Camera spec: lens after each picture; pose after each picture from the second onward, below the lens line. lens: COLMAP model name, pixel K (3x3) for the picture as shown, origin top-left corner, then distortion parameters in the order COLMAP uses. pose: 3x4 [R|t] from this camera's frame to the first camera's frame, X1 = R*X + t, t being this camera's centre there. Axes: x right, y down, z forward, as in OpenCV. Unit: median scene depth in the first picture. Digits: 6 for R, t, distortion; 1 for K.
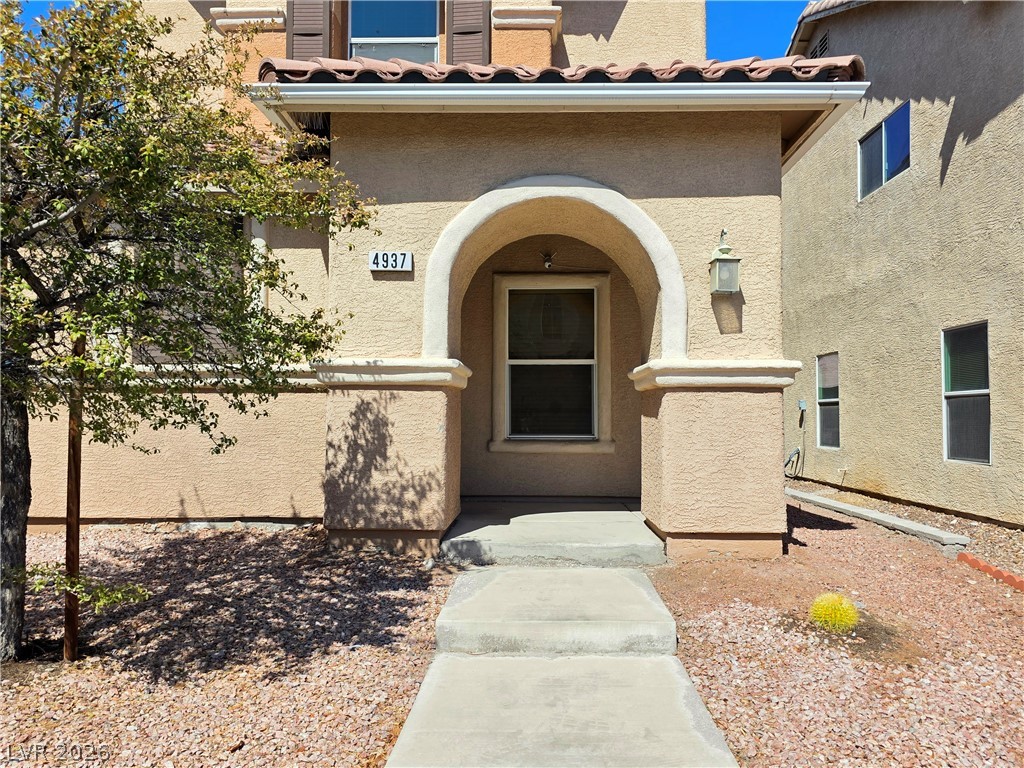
lens RADIAL K [[742.3, 0, 512.0], [0, 742.3, 384.0], [0, 0, 1]] dist [0.001039, 0.000129]
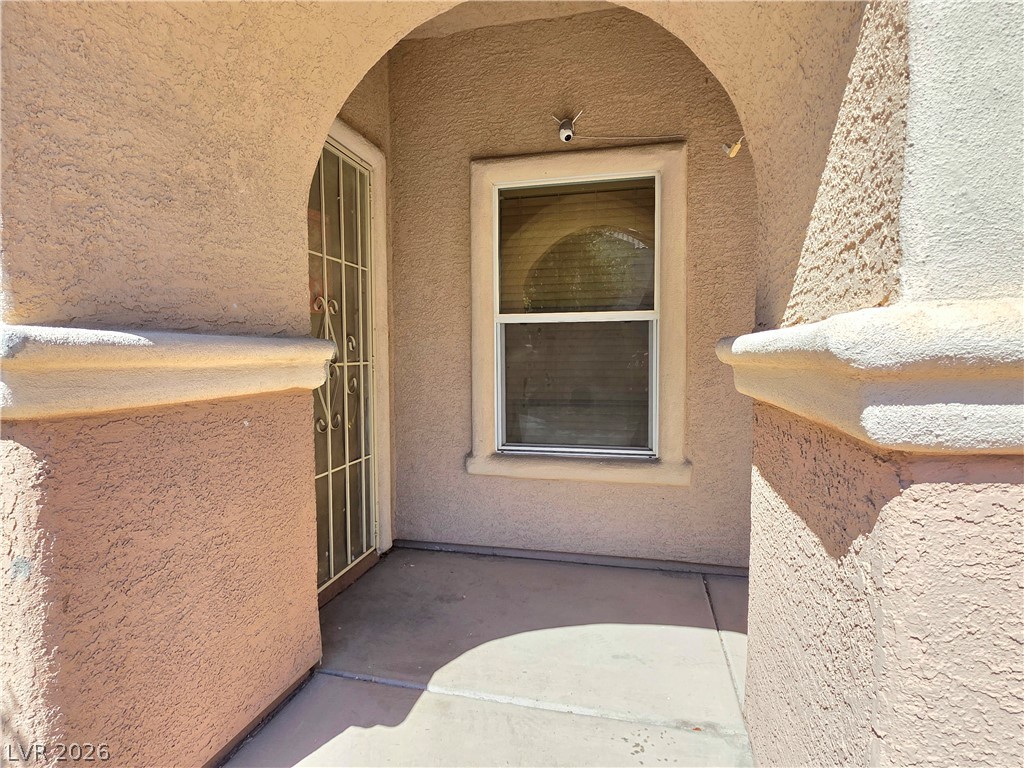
lens RADIAL K [[561.6, 0, 512.0], [0, 561.6, 384.0], [0, 0, 1]] dist [0.000658, 0.000019]
pose [[0.978520, 0.005422, -0.206079, 0.094679], [0.013685, 0.995741, 0.091177, -0.019062], [0.205696, -0.092039, 0.974278, 0.579282]]
